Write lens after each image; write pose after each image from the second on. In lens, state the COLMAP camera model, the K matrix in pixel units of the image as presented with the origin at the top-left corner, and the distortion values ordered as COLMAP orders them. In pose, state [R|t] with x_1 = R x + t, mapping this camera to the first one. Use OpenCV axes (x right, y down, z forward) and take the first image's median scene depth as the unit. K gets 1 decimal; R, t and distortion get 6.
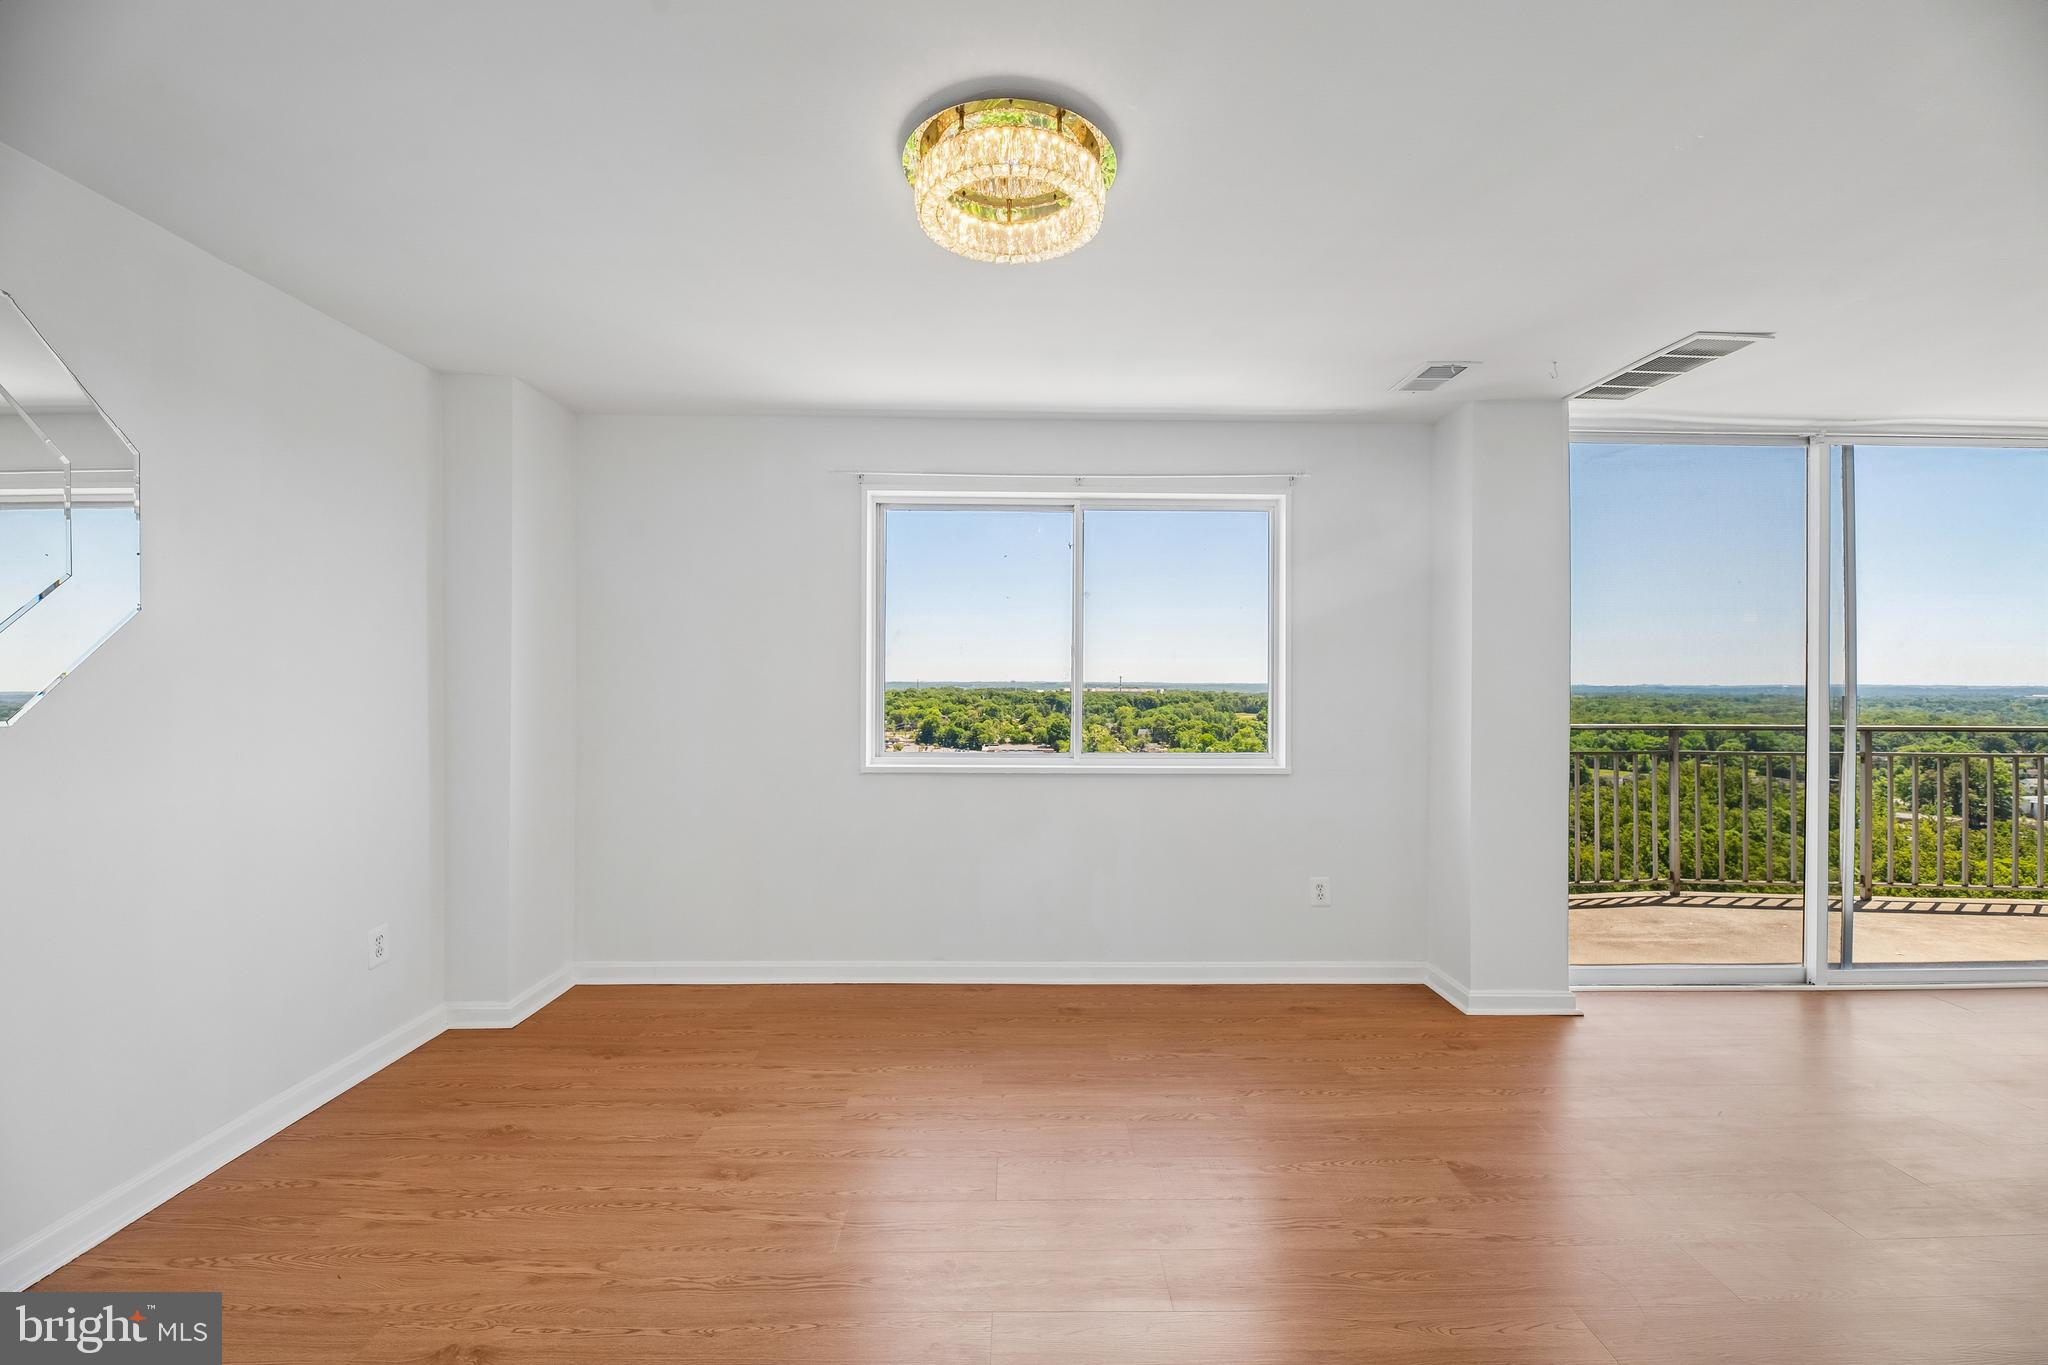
lens RADIAL K [[830.3, 0, 1036.5], [0, 830.3, 672.3], [0, 0, 1]] dist [0.002596, -0.001456]
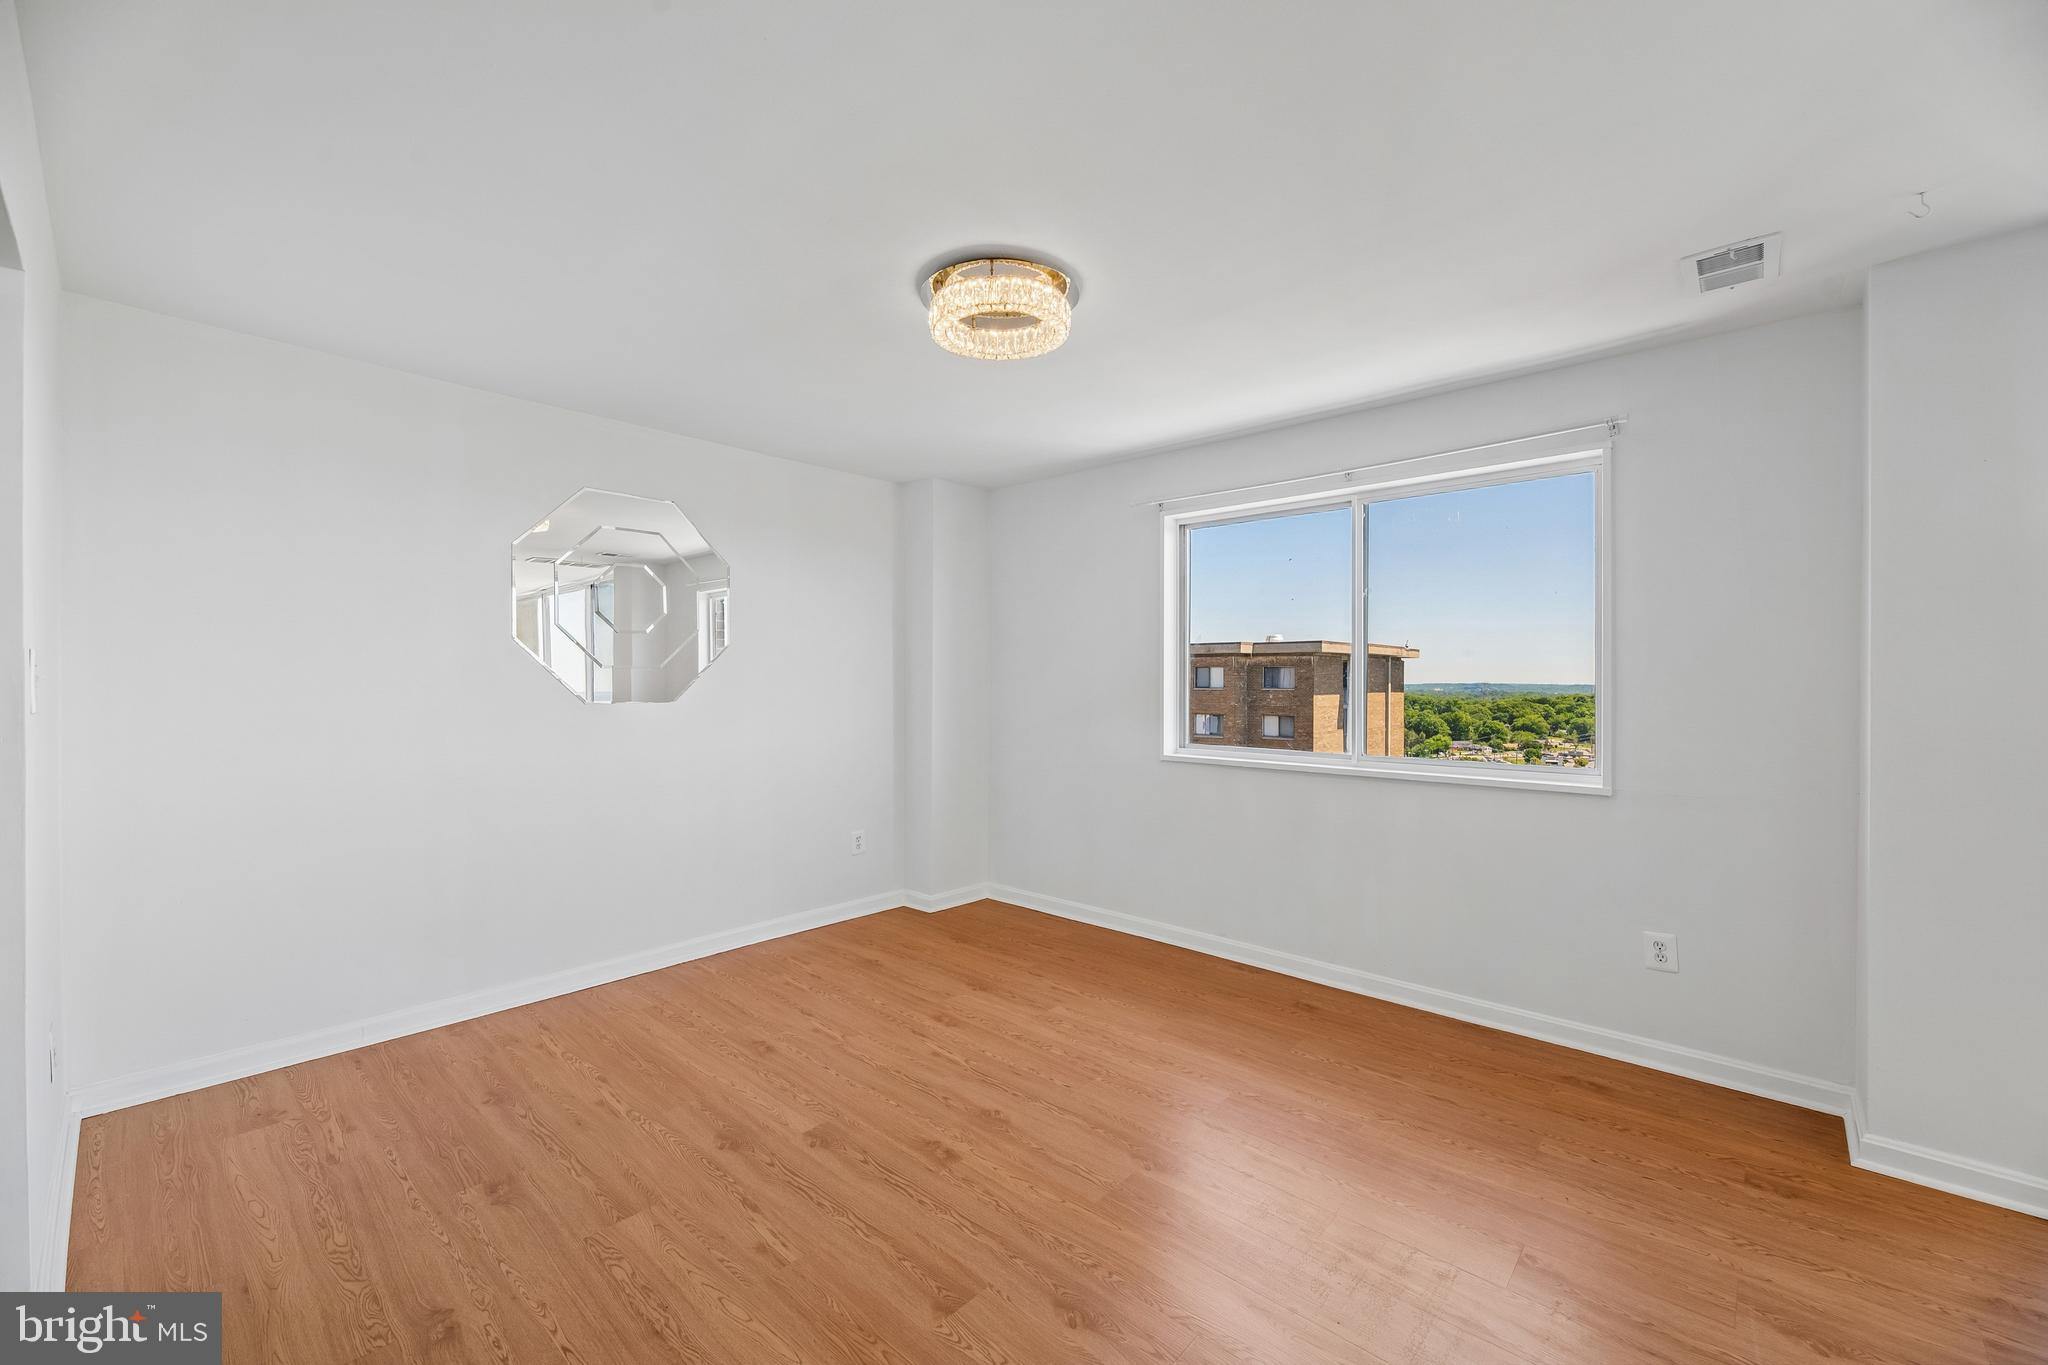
lens RADIAL K [[830.3, 0, 1024.2], [0, 830.3, 671.6], [0, 0, 1]] dist [0.002596, -0.001456]
pose [[0.724680, -0.009190, -0.689024, 0.515847], [0.006656, 0.999958, -0.006338, 0.003964], [0.689053, 0.000007, 0.724711, 0.032582]]
